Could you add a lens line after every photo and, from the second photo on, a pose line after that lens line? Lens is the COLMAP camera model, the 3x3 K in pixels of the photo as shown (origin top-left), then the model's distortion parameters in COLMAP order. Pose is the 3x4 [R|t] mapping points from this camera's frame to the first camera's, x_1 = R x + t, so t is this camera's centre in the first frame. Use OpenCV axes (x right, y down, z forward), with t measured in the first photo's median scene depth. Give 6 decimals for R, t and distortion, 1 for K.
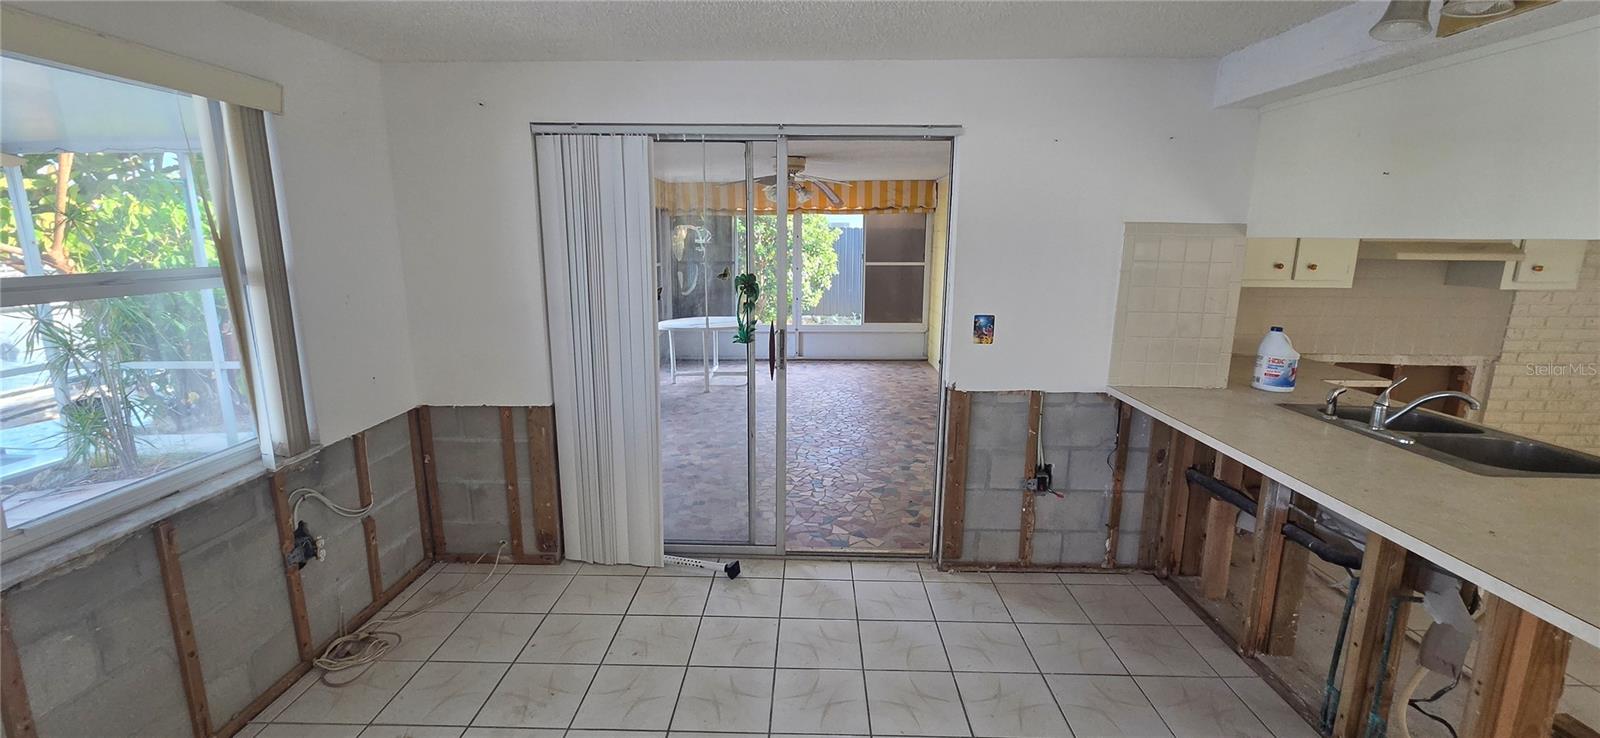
lens RADIAL K [[655.5, 0, 796.5], [0, 655.5, 366.6], [0, 0, 1]] dist [-0.002208, 0.001430]
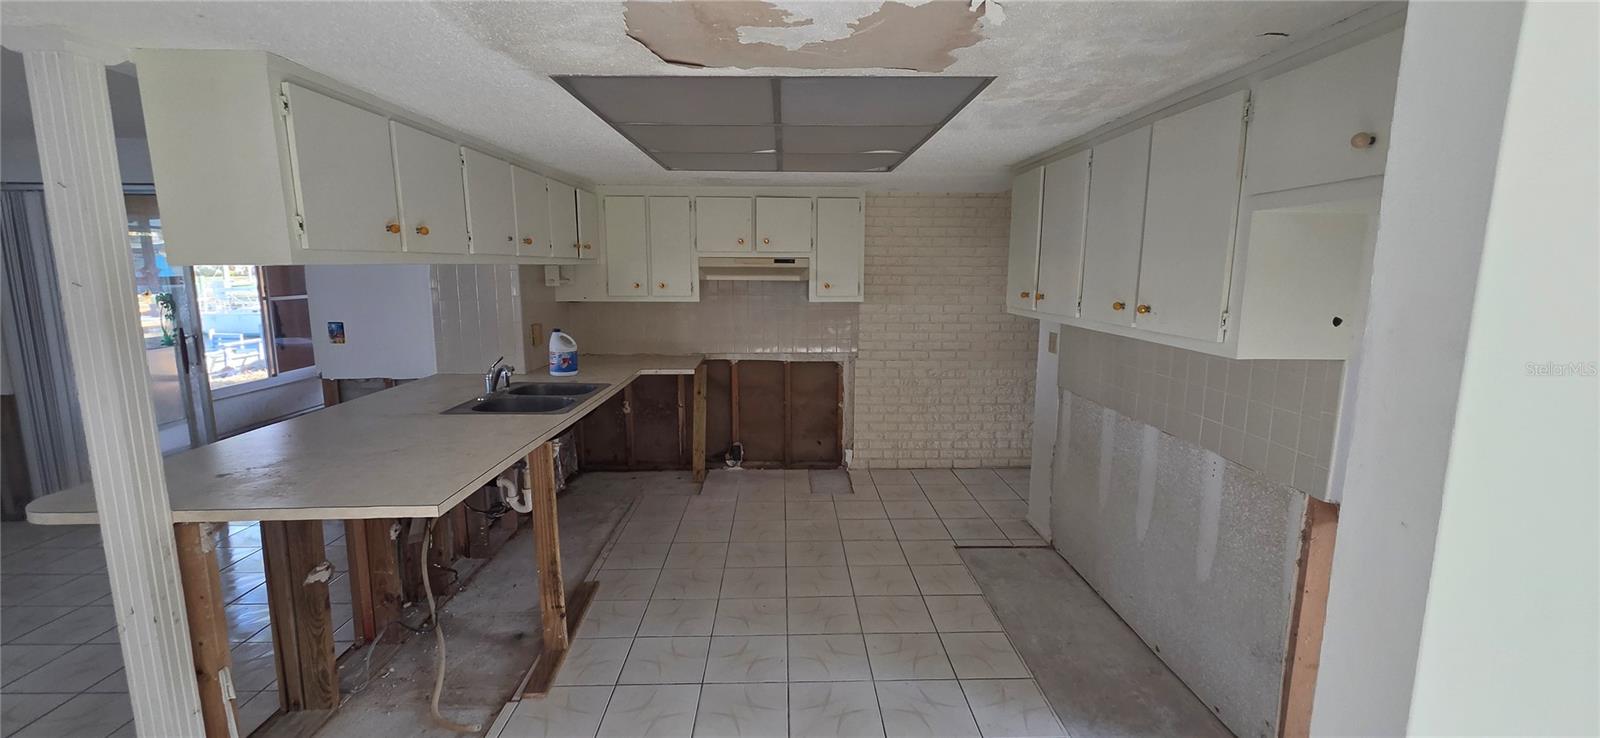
lens RADIAL K [[655.5, 0, 802.0], [0, 655.5, 363.2], [0, 0, 1]] dist [-0.002208, 0.001430]
pose [[0.998456, -0.012017, 0.054234, 0.403880], [0.014517, 0.998839, -0.045936, 0.028215], [-0.053619, 0.046652, 0.997471, -0.136774]]
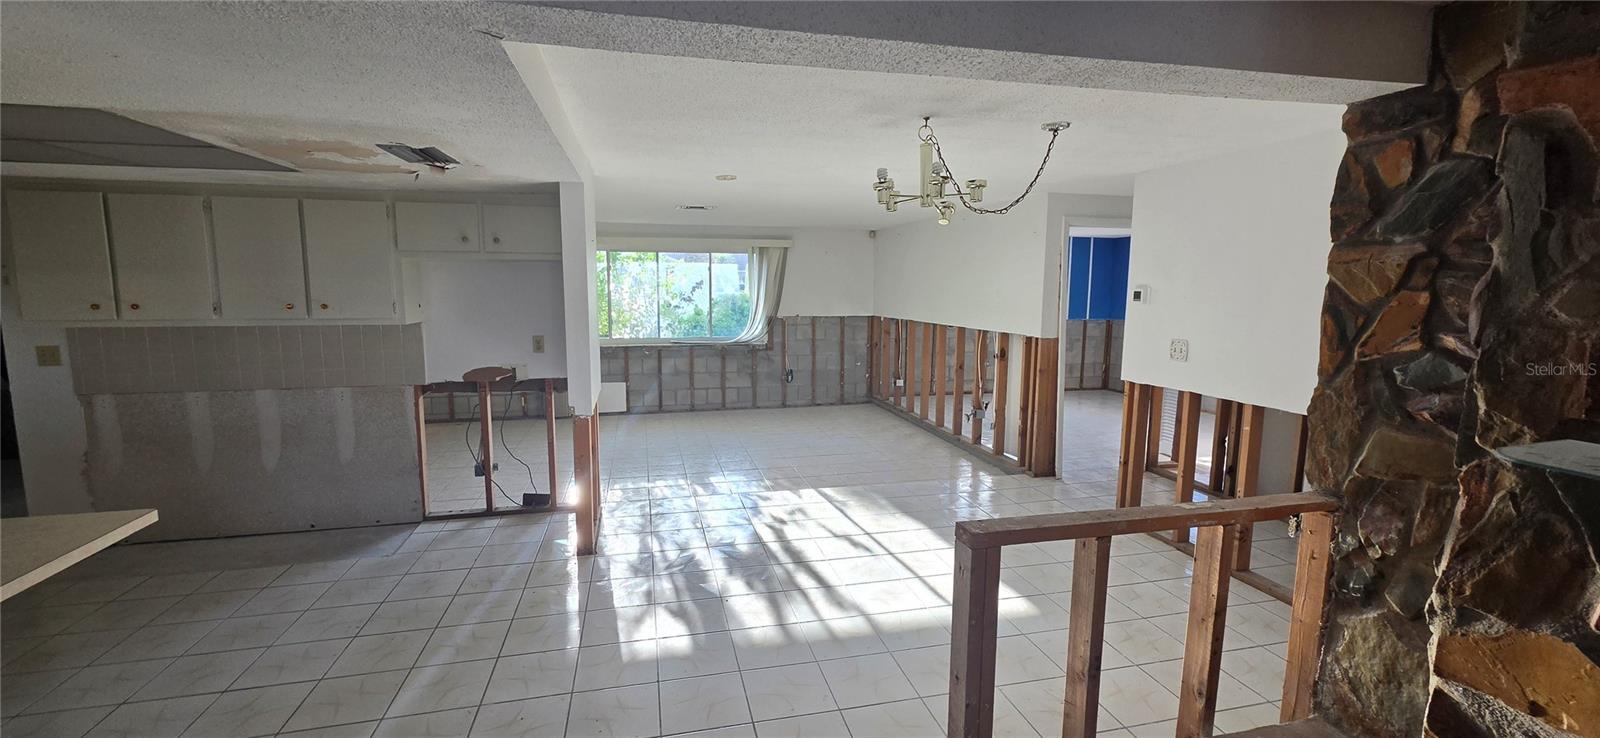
lens RADIAL K [[655.5, 0, 794.1], [0, 655.5, 369.8], [0, 0, 1]] dist [-0.002208, 0.001430]
pose [[-0.244018, -0.135750, 0.960222, 0.036735], [0.181506, 0.966264, 0.182729, 0.015891], [-0.952633, 0.218876, -0.211147, -0.086458]]
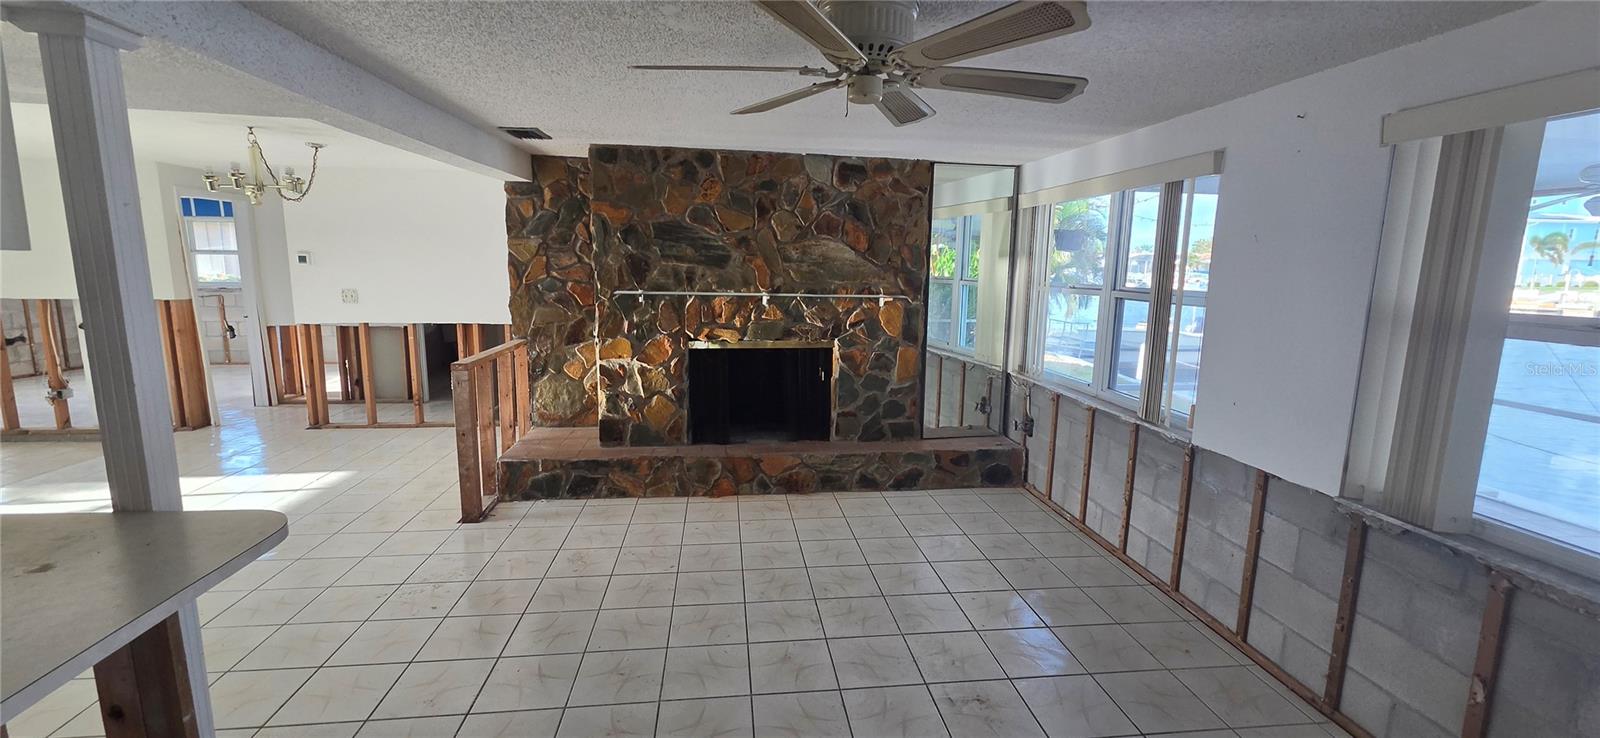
lens RADIAL K [[655.5, 0, 796.5], [0, 655.5, 365.4], [0, 0, 1]] dist [-0.002208, 0.001430]
pose [[-0.990642, 0.001135, -0.136479, 0.046377], [-0.046701, 0.936784, 0.346777, -0.053459], [0.128245, 0.349906, -0.927965, 0.266434]]
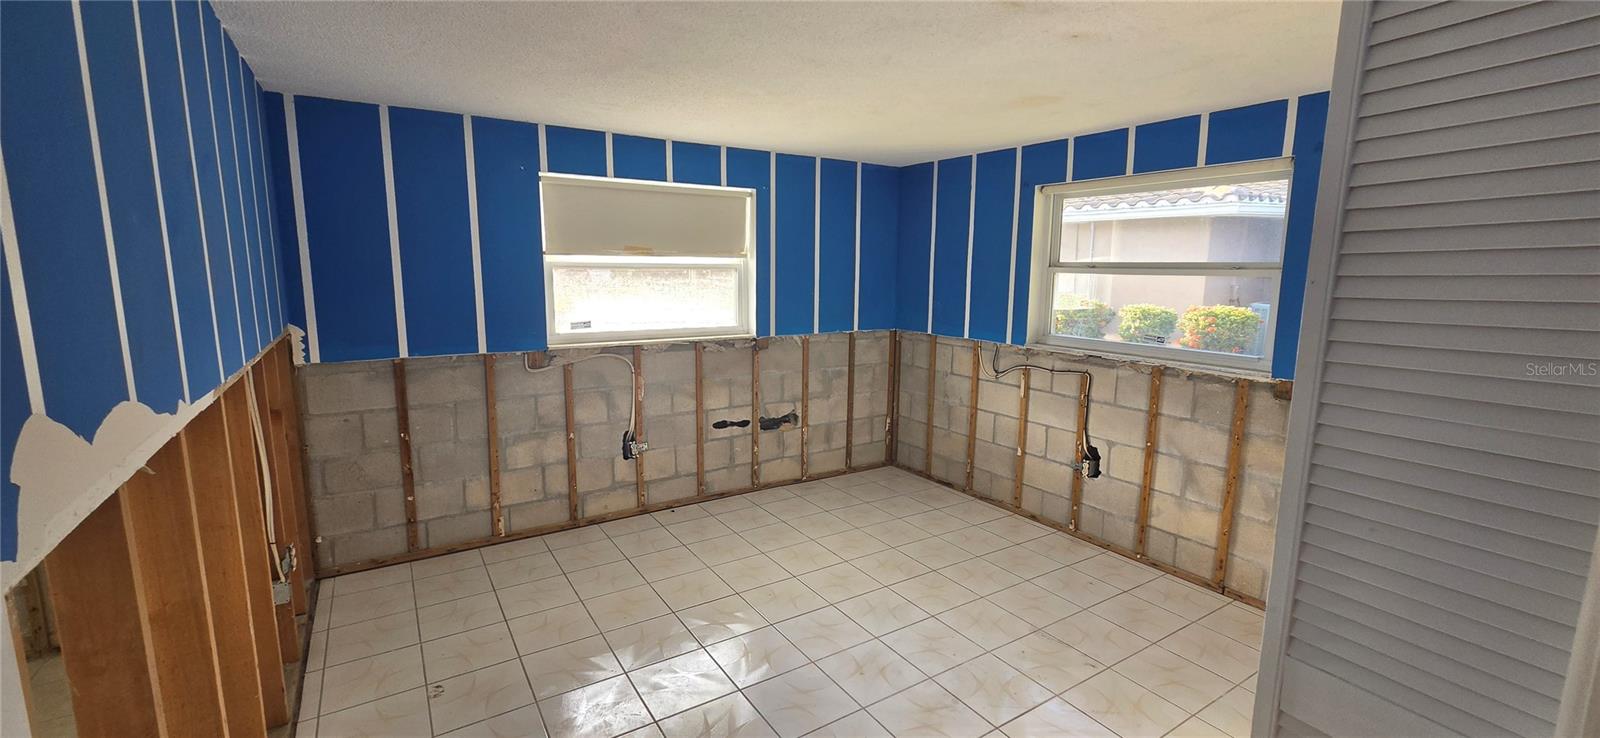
lens RADIAL K [[655.5, 0, 800.2], [0, 655.5, 360.7], [0, 0, 1]] dist [-0.002208, 0.001430]
pose [[-0.550766, -0.136807, 0.823371, 0.566768], [0.148940, 0.954534, 0.258229, 0.101553], [-0.821263, 0.264856, -0.505349, -0.493808]]
